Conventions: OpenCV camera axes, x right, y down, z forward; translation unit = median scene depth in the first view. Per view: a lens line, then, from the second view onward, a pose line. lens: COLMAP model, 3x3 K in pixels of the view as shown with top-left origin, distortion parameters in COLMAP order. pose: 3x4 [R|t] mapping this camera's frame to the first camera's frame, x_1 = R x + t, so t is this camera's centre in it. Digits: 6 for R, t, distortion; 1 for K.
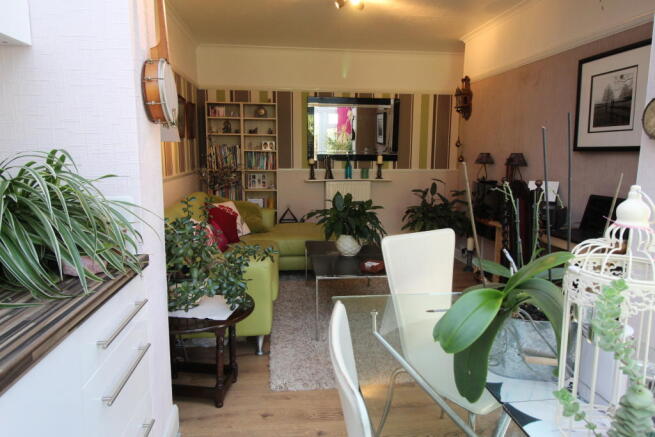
lens RADIAL K [[434.6, 0, 327.4], [0, 434.6, 216.4], [0, 0, 1]] dist [-0.007048, -0.000283]
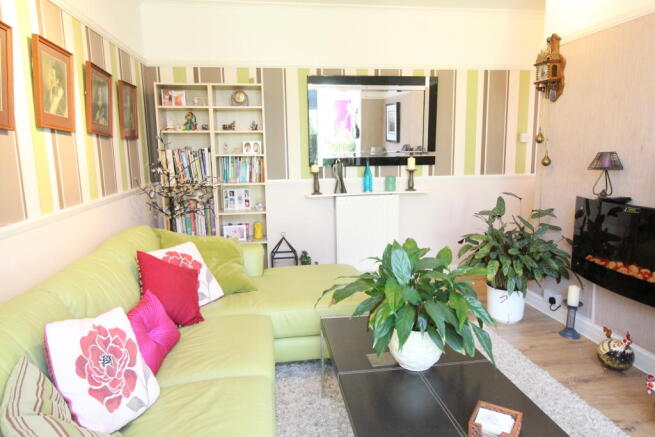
lens RADIAL K [[434.6, 0, 328.4], [0, 434.6, 220.0], [0, 0, 1]] dist [-0.007048, -0.000283]
pose [[0.999389, -0.024897, 0.024548, -0.035734], [0.024684, 0.999655, 0.008949, -0.051879], [-0.024763, -0.008338, 0.999659, 0.314886]]
